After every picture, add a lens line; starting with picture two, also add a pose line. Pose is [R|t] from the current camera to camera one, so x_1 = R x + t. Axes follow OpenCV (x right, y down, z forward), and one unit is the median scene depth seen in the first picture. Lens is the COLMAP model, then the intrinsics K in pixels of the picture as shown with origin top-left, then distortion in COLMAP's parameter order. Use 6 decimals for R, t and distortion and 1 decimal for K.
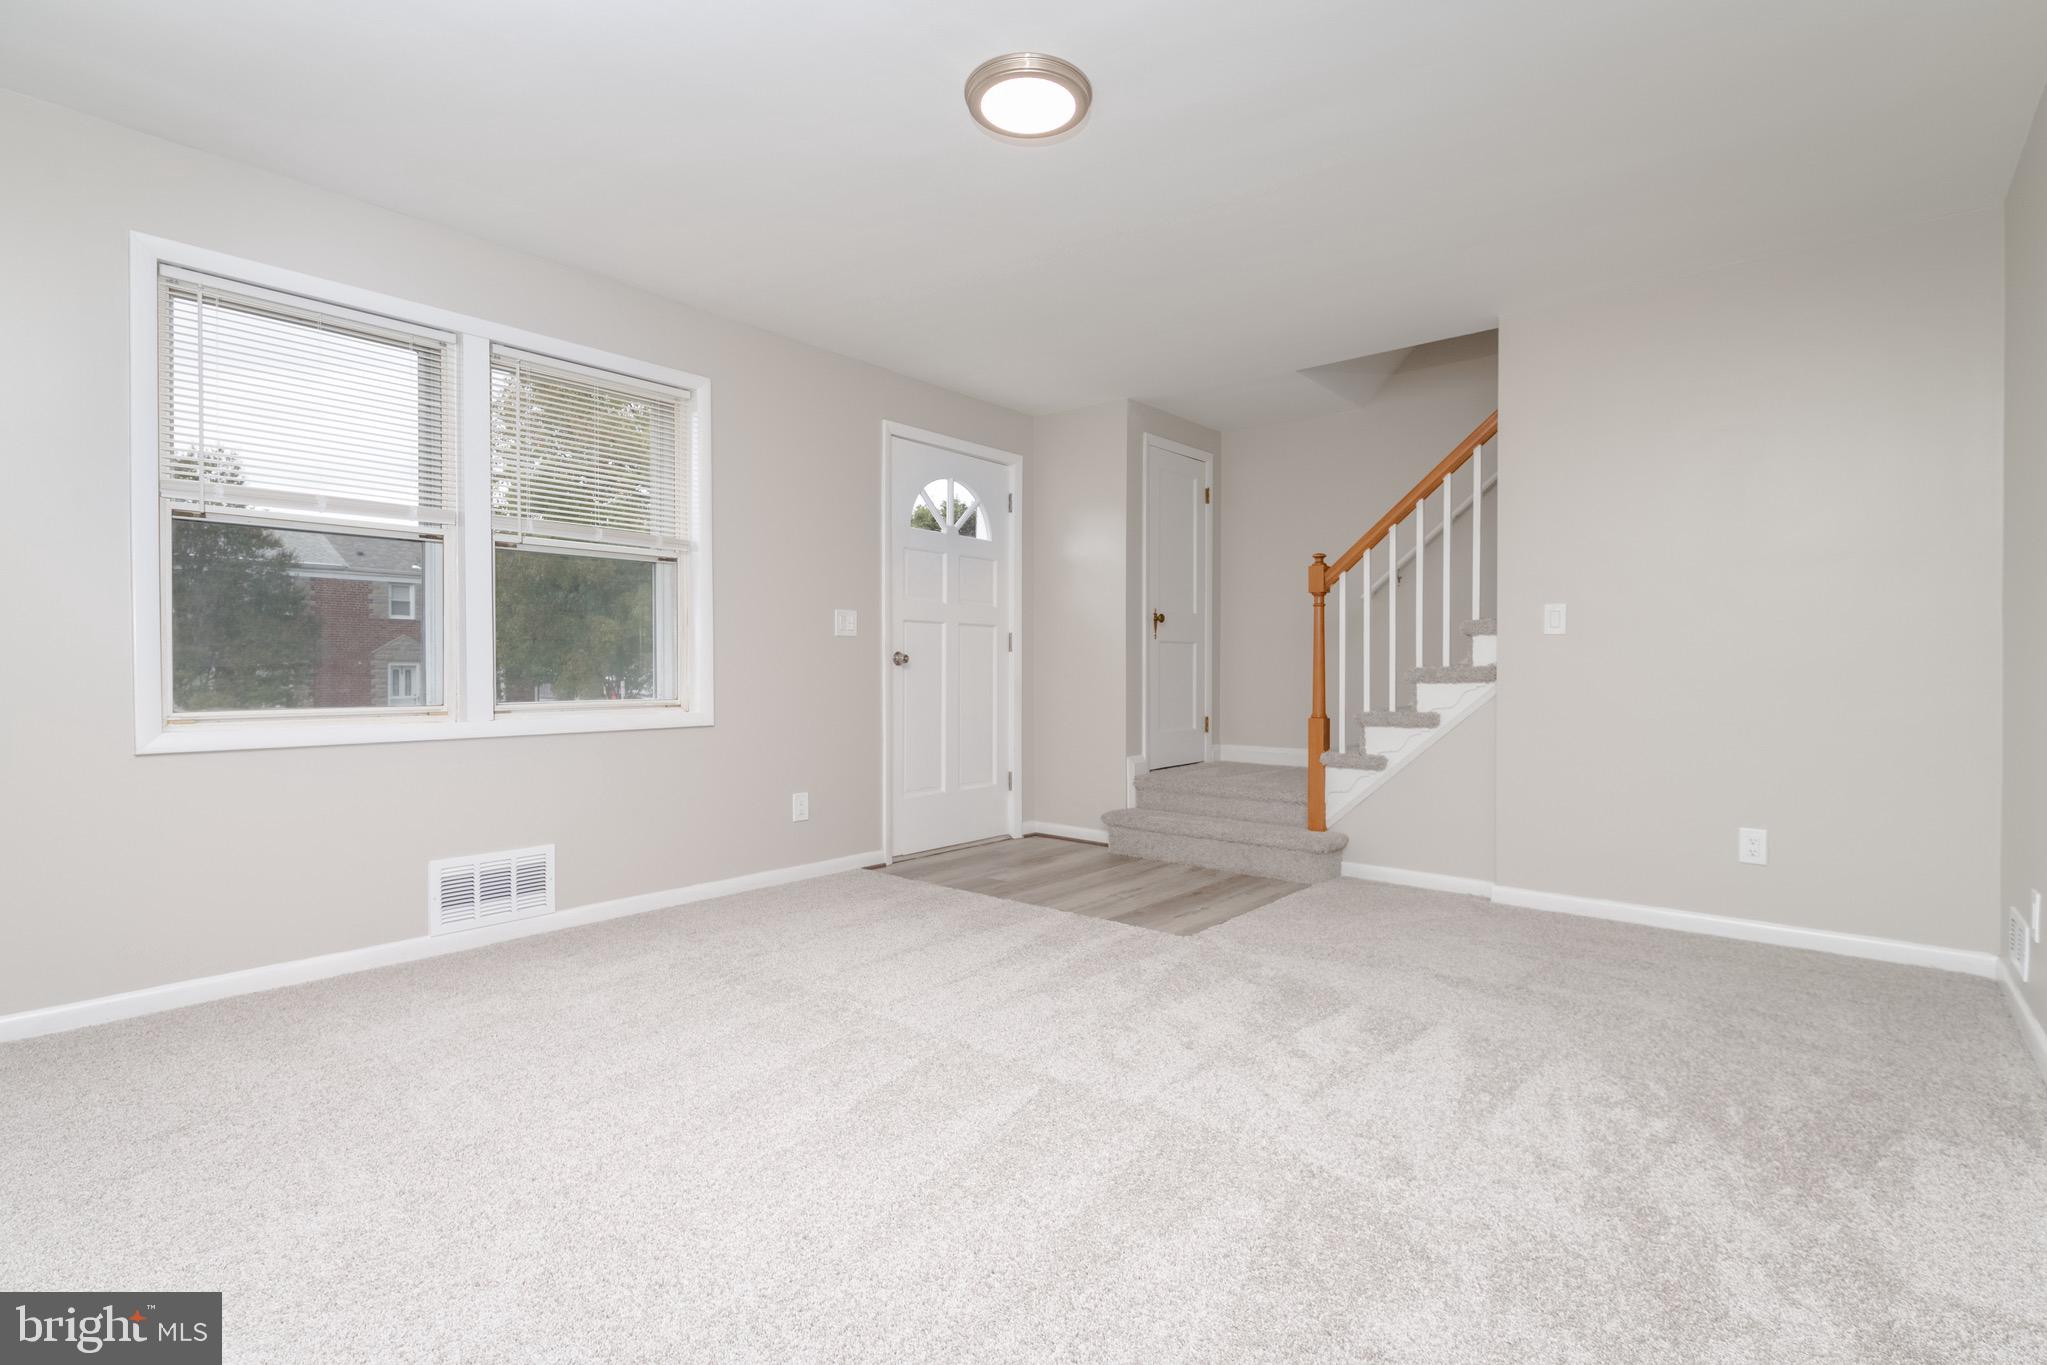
lens RADIAL K [[966.9, 0, 1032.8], [0, 966.9, 686.0], [0, 0, 1]] dist [0.020531, -0.019434]
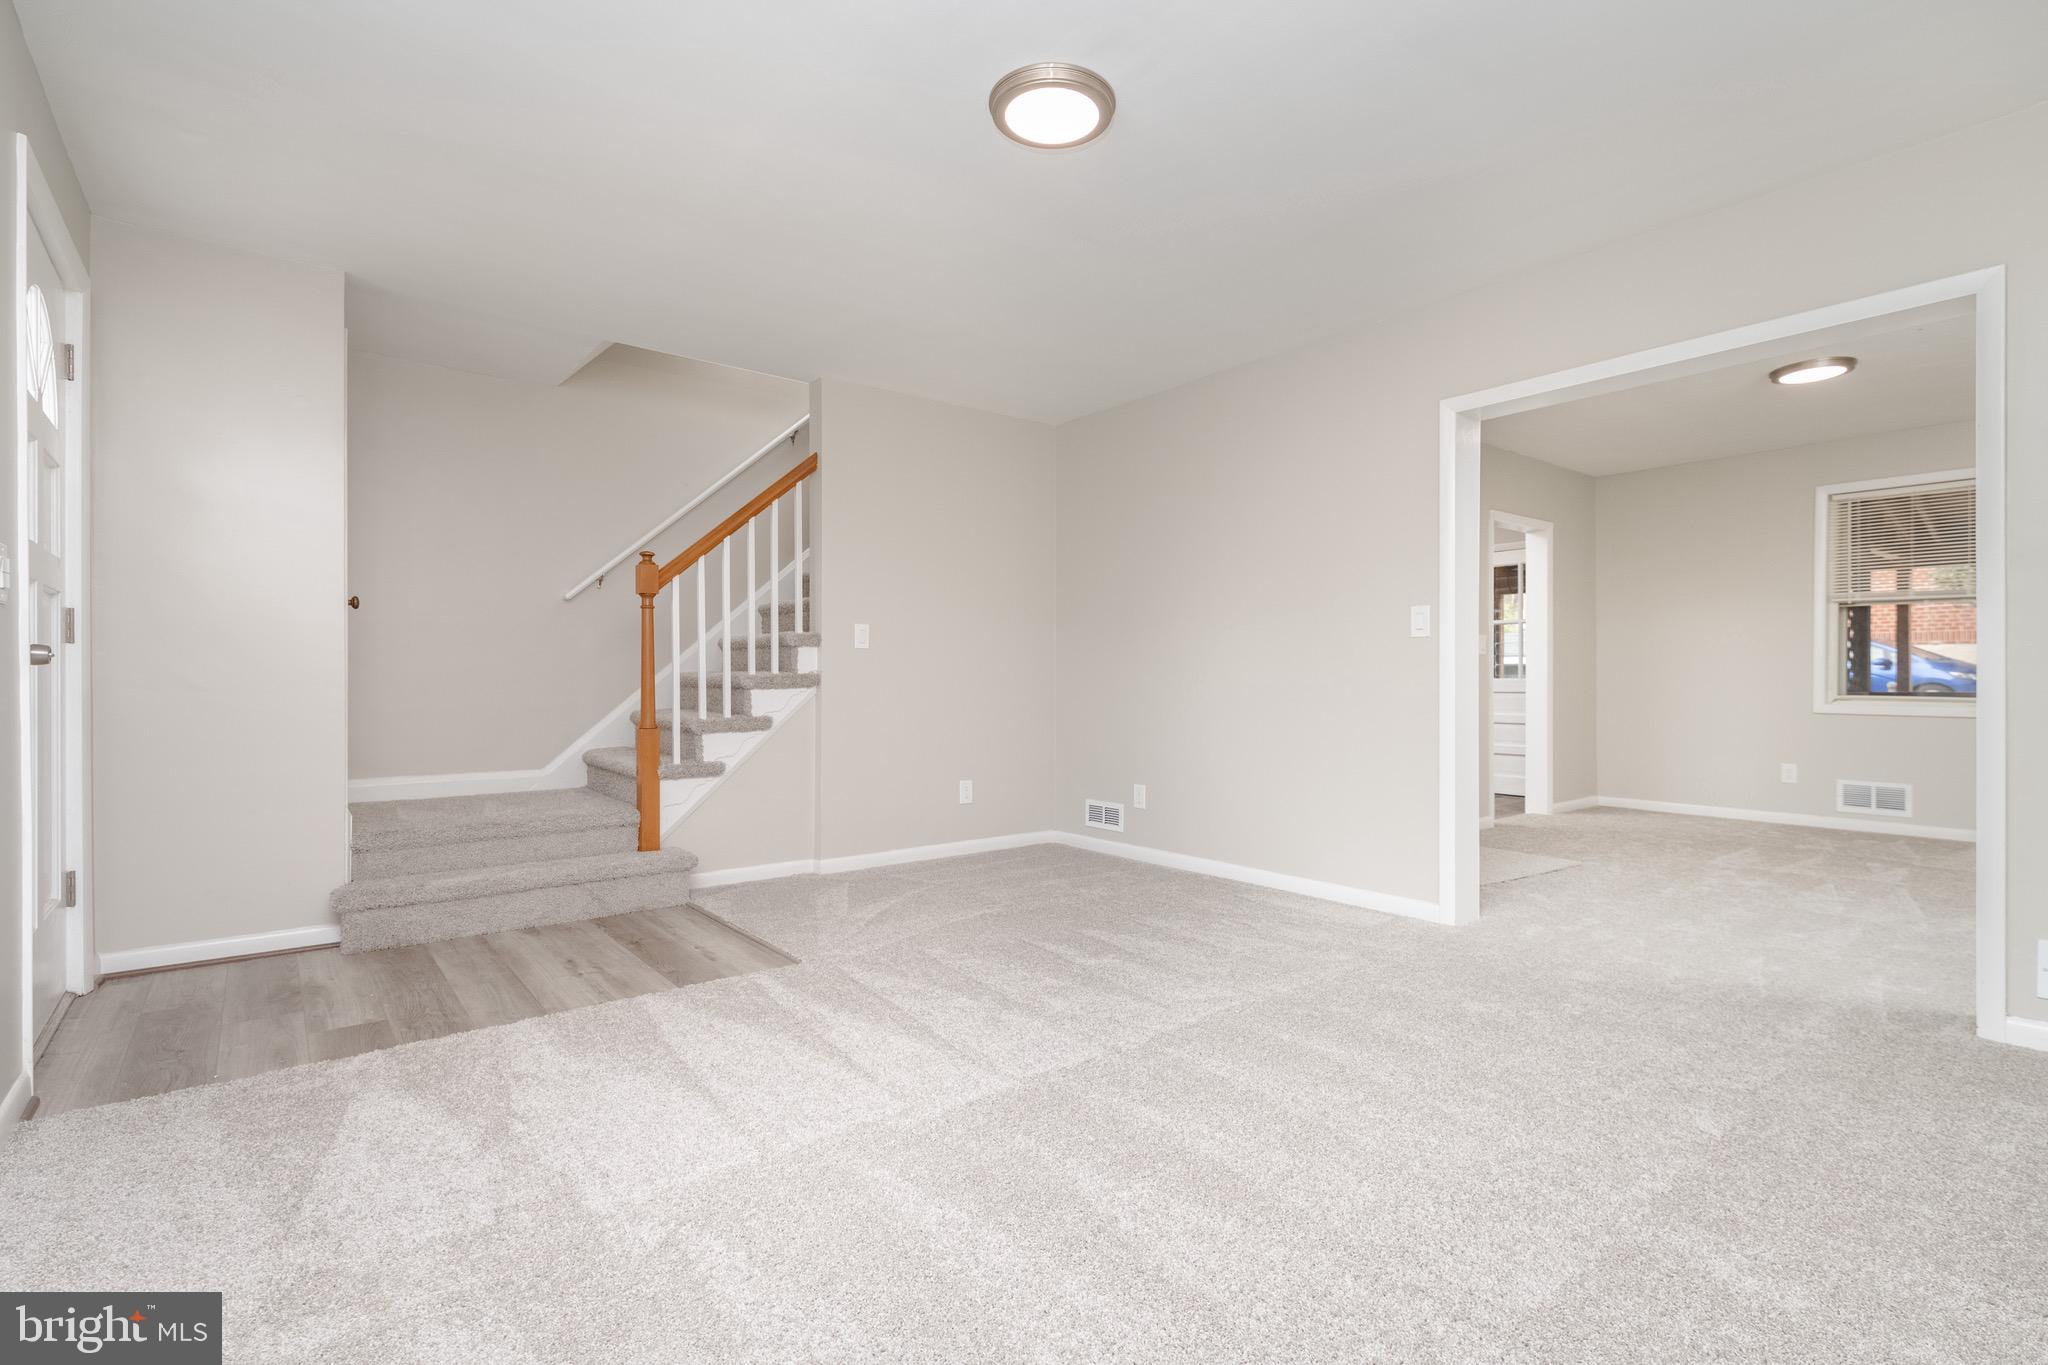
lens RADIAL K [[967.4, 0, 1033.3], [0, 967.4, 686.0], [0, 0, 1]] dist [0.020531, -0.019434]
pose [[0.185557, -0.010617, 0.982576, -0.574539], [0.016349, 0.999837, 0.007716, -0.009494], [-0.982497, 0.014633, 0.185700, 0.485677]]
